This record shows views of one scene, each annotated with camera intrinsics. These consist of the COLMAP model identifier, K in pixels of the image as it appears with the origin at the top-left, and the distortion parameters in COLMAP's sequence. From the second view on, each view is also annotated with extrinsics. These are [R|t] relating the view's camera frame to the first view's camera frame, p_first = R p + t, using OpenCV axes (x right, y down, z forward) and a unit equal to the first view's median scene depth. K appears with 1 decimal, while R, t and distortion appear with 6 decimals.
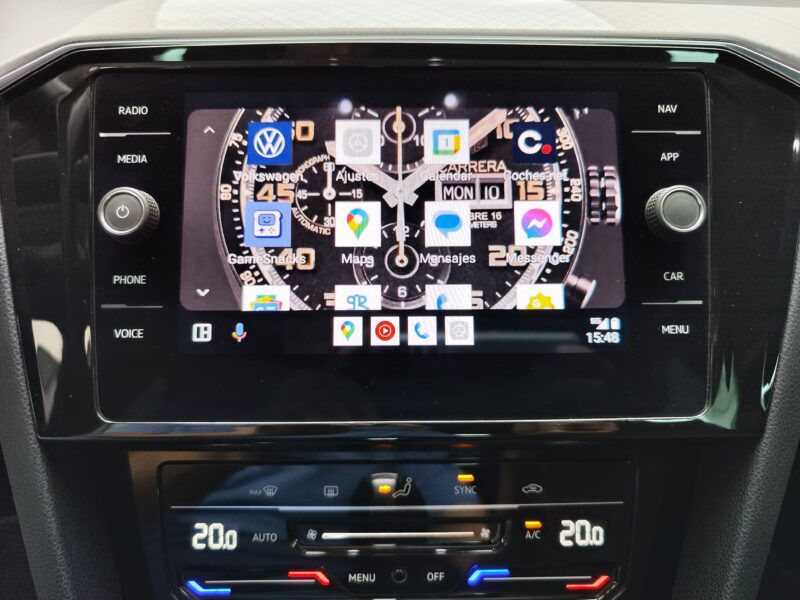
lens RADIAL K [[575.0, 0, 384.7], [0, 575.0, 299.3], [0, 0, 1]] dist [-0.026040, -0.000402]
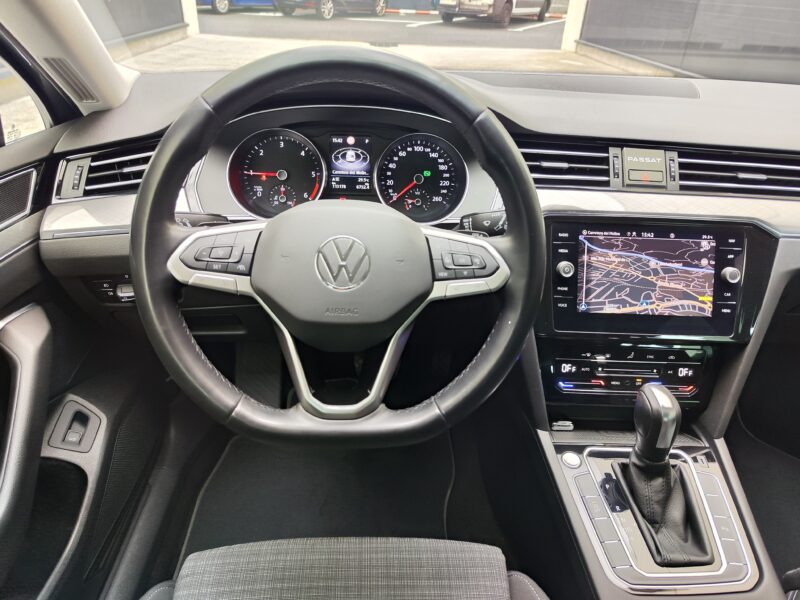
lens RADIAL K [[552.0, 0, 400.0], [0, 552.0, 300.0], [0, 0, 1]] dist [0.026489, 0.003405]
pose [[0.998746, 0.040858, 0.028931, -1.466916], [-0.044406, 0.989846, 0.135033, -0.358818], [-0.023120, -0.136148, 0.990419, -2.134991]]
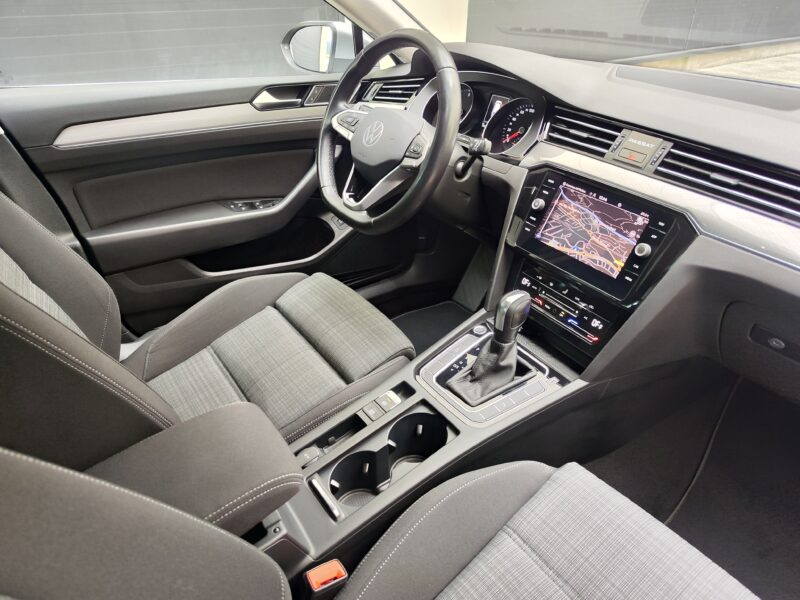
lens RADIAL K [[552.0, 0, 400.0], [0, 552.0, 300.0], [0, 0, 1]] dist [0.026489, 0.003405]
pose [[0.536269, 0.446187, -0.716473, 2.399764], [-0.335346, 0.891612, 0.304255, -0.435045], [0.774570, 0.077104, 0.627771, -2.494725]]
